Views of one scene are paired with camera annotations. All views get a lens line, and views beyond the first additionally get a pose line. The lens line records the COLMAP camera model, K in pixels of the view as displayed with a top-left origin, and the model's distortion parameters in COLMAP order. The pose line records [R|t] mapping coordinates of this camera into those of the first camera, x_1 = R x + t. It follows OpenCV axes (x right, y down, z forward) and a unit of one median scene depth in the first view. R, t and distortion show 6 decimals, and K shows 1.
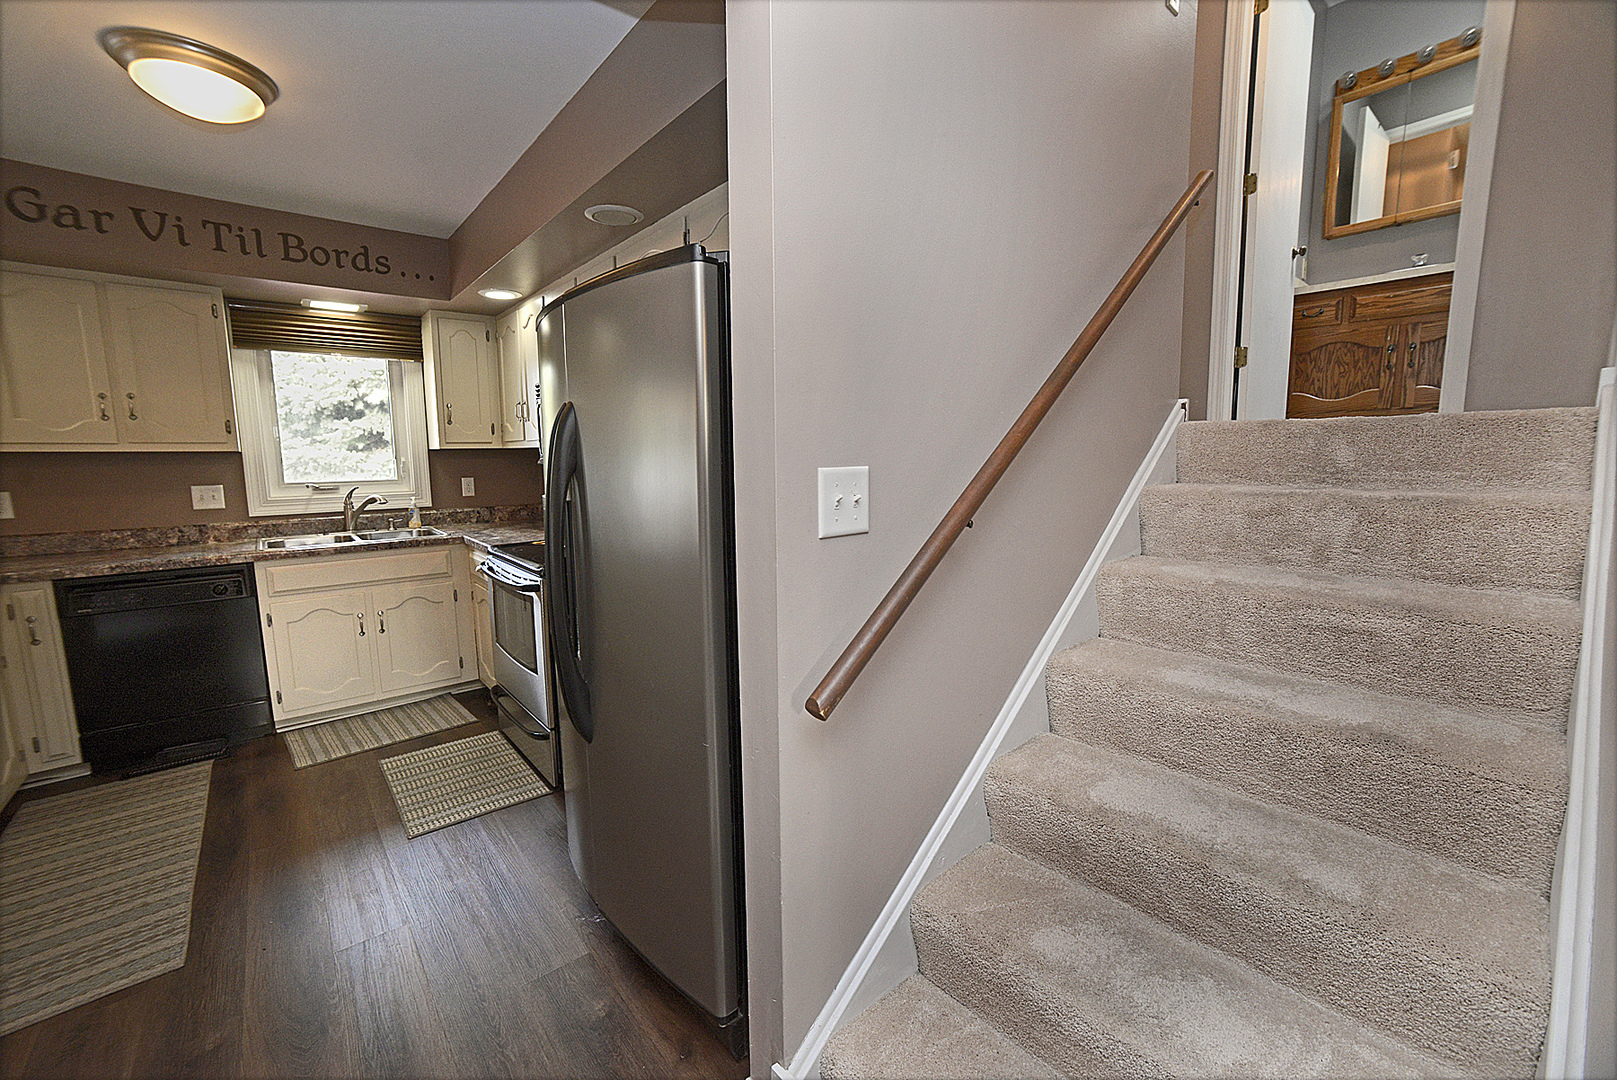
lens RADIAL K [[650.7, 0, 815.0], [0, 650.7, 537.5], [0, 0, 1]] dist [0.004139, 0.001450]
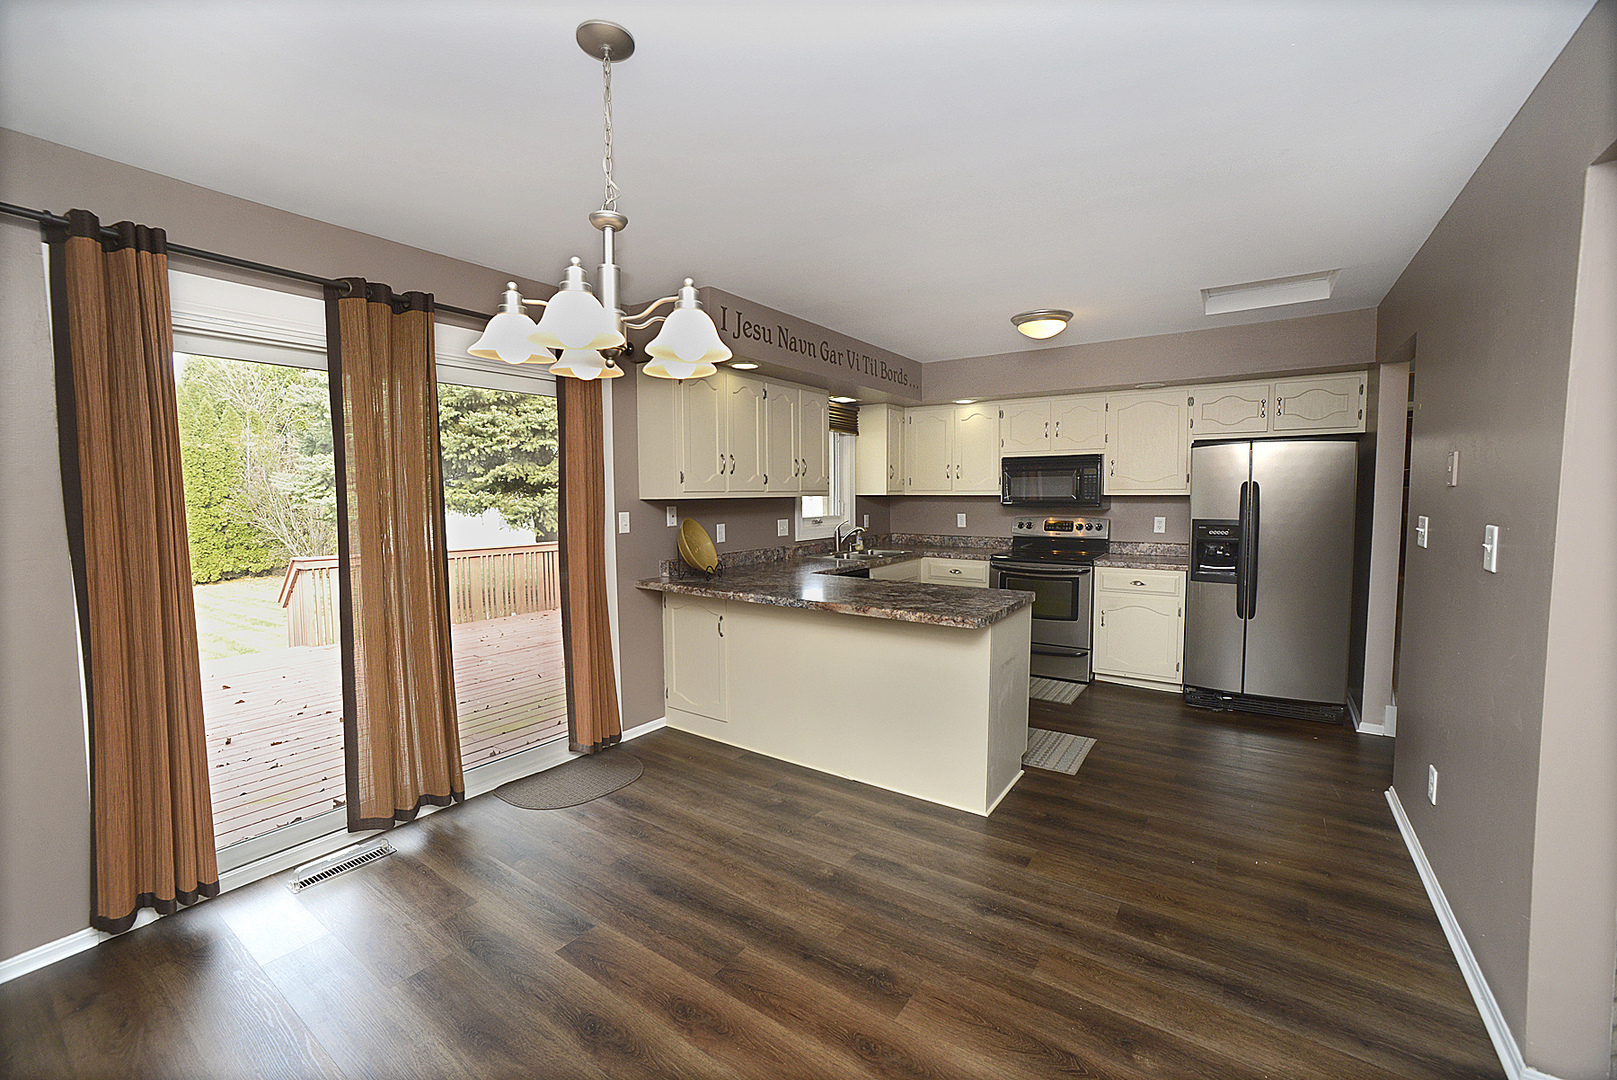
lens RADIAL K [[650.7, 0, 801.1], [0, 650.7, 543.8], [0, 0, 1]] dist [0.004139, 0.001450]
pose [[0.971470, -0.018628, 0.236432, -1.232032], [0.034006, 0.997550, -0.061134, 0.064653], [-0.234714, 0.067430, 0.969723, -0.423182]]
